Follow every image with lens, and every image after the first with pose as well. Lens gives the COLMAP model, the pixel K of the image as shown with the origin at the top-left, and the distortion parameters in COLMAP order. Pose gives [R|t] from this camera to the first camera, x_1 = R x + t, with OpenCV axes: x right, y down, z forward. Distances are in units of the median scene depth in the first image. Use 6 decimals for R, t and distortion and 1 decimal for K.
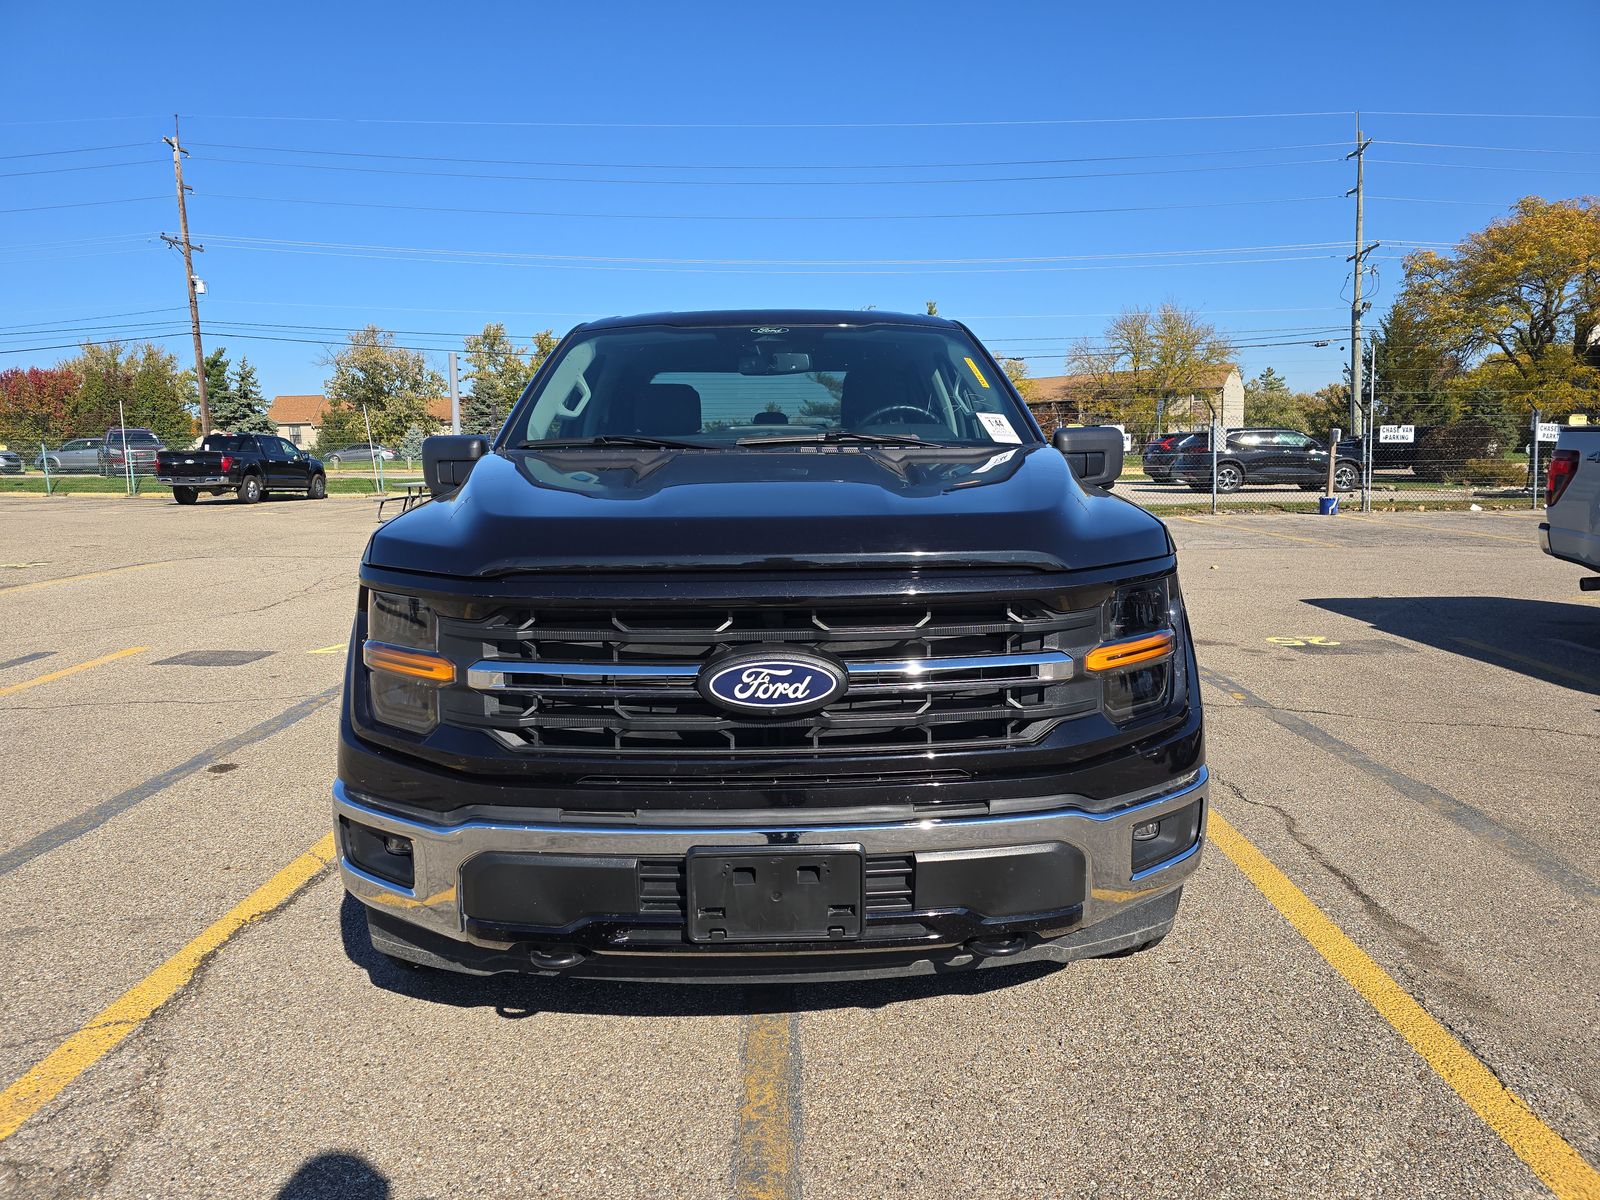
lens RADIAL K [[1079.7, 0, 800.1], [0, 1079.7, 594.0], [0, 0, 1]] dist [0.066796, -0.069779]
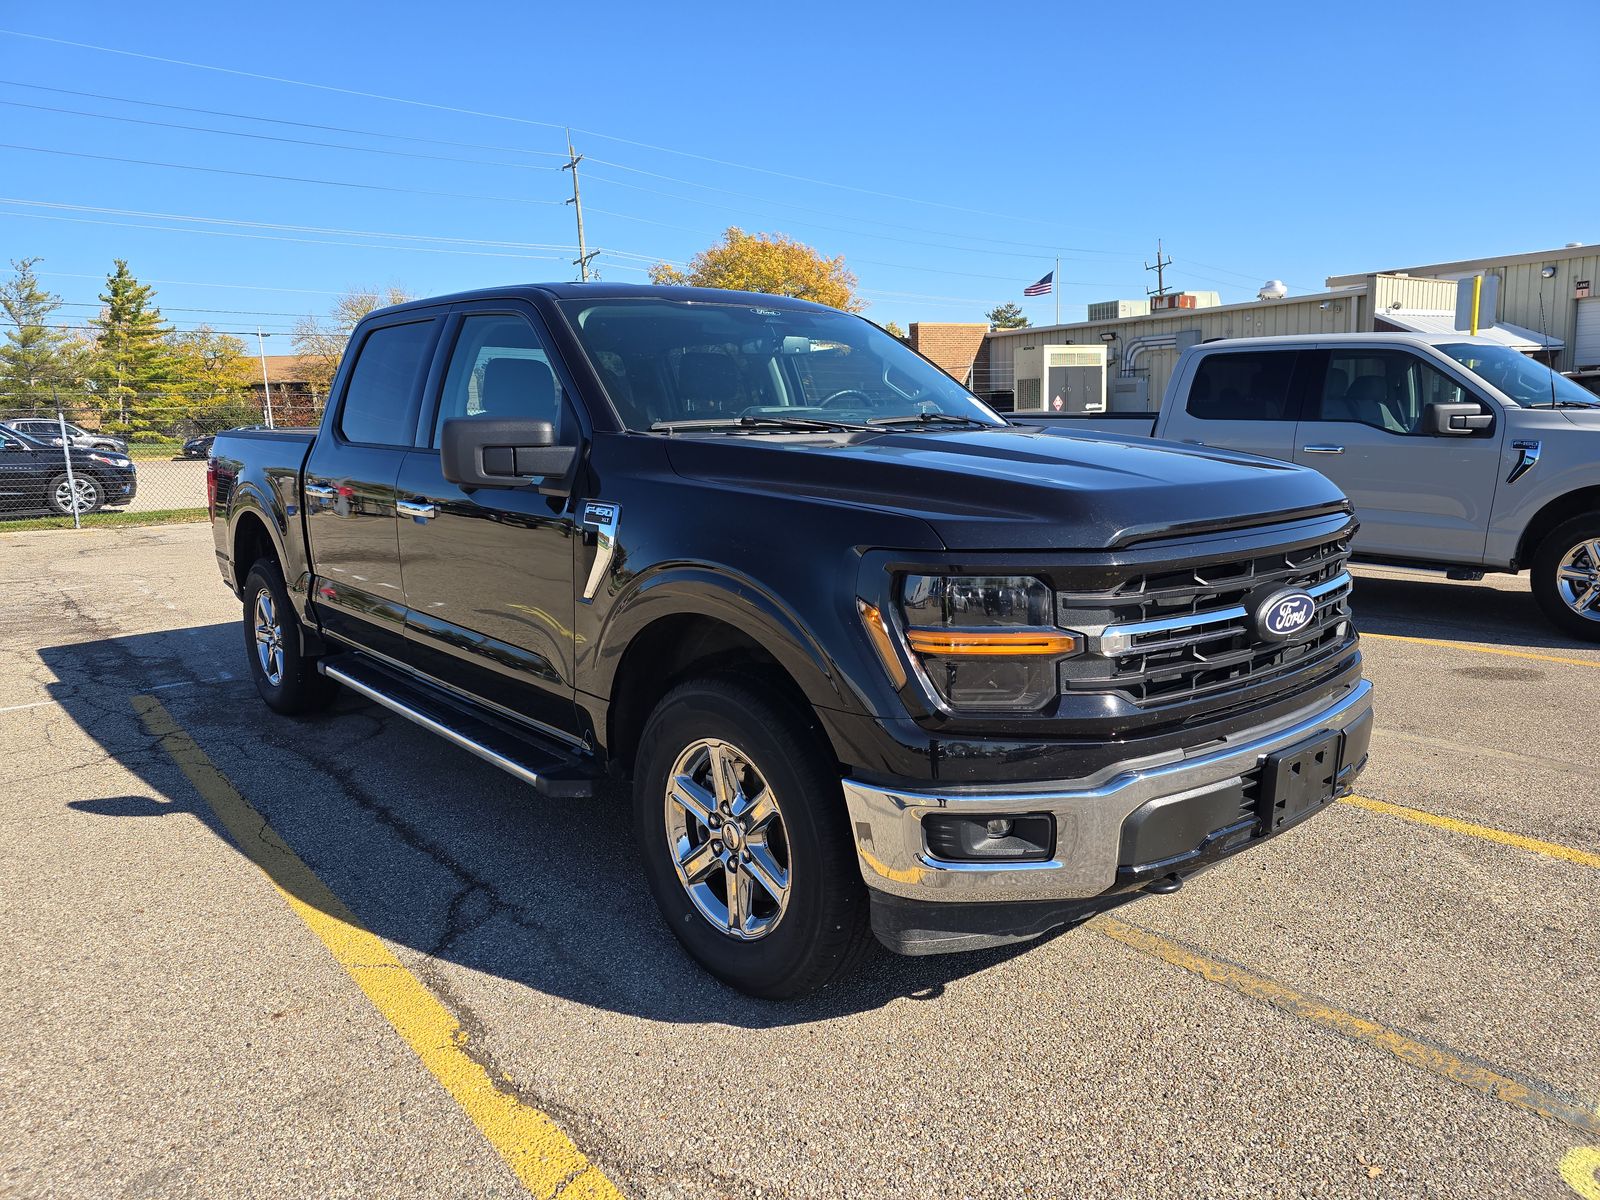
lens RADIAL K [[1079.7, 0, 800.1], [0, 1079.7, 594.0], [0, 0, 1]] dist [0.066796, -0.069779]
pose [[0.765014, -0.101172, 0.636017, -0.838766], [0.093232, 0.994578, 0.046067, -0.033799], [-0.637229, 0.024056, 0.770299, 0.260751]]
